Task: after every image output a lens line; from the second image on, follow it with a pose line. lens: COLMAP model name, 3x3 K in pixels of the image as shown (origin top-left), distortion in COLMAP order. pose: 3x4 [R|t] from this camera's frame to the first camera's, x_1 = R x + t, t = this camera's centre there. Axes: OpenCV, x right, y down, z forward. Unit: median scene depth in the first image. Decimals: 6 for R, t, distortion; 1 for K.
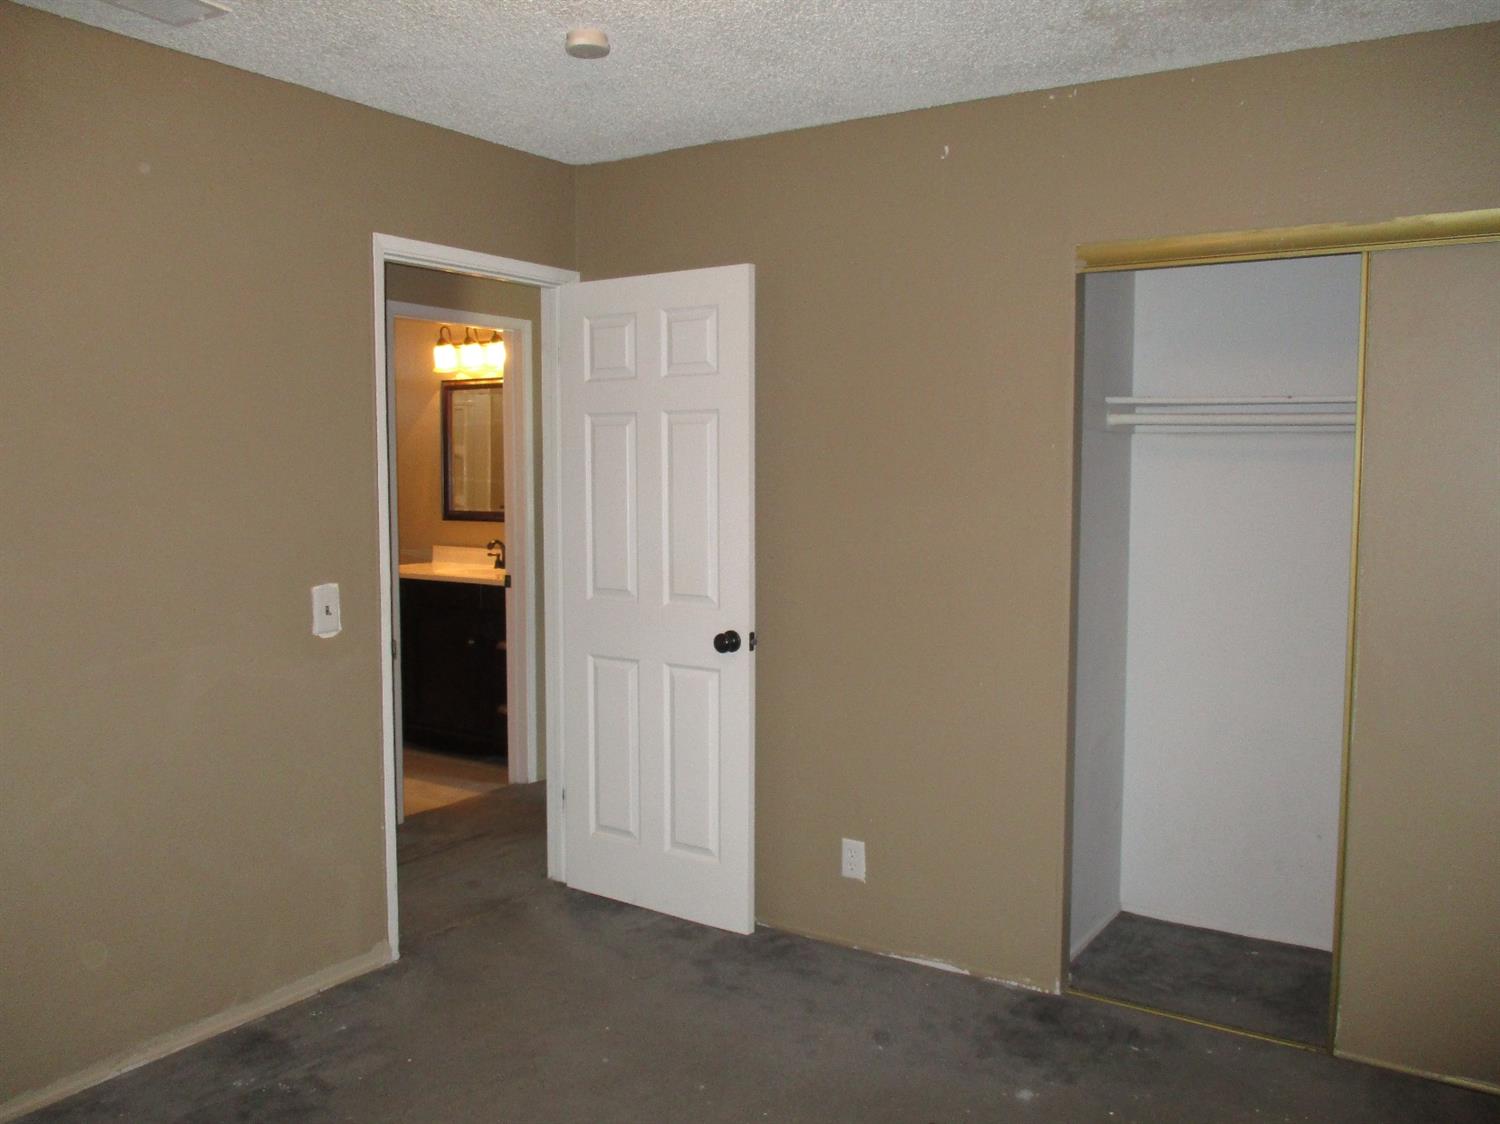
lens RADIAL K [[1273.3, 0, 750.0], [0, 1273.3, 562.0], [0, 0, 1]] dist [-0.000037, 0.000963]
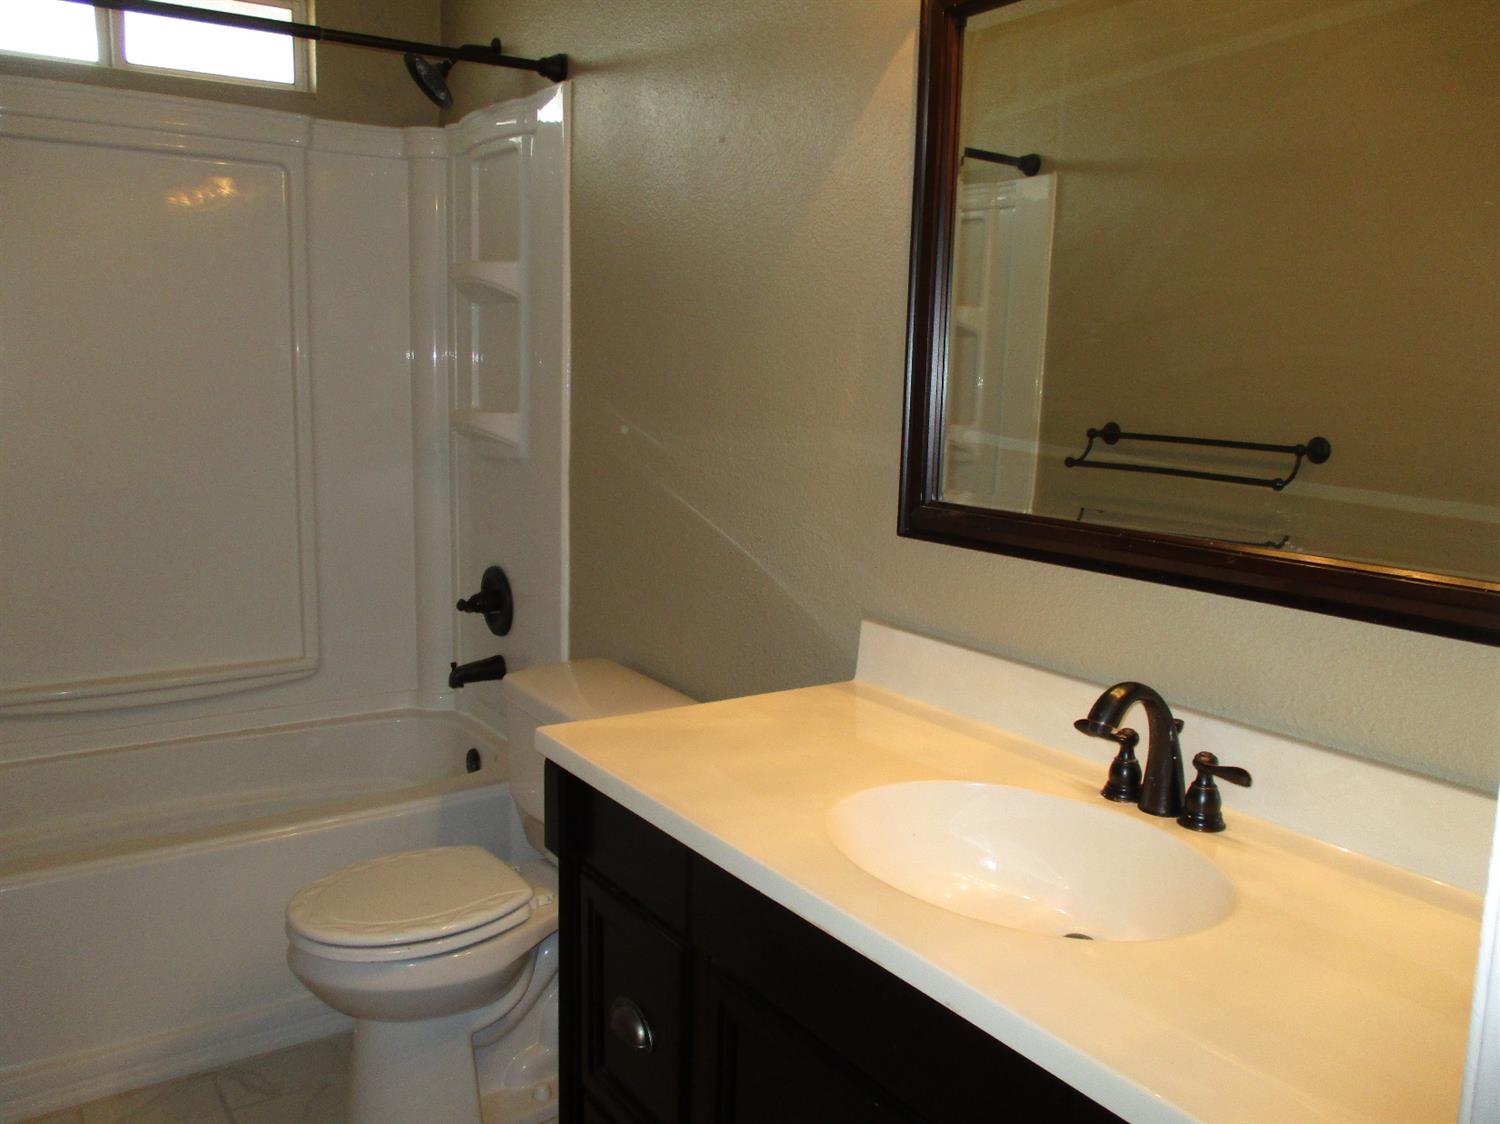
lens RADIAL K [[1273.3, 0, 750.0], [0, 1273.3, 562.0], [0, 0, 1]] dist [-0.000037, 0.000963]
pose [[0.925048, 0.075947, -0.372181, -0.170409], [-0.046860, 0.995141, 0.086598, -0.048156], [0.376949, -0.062667, 0.924112, 0.740693]]
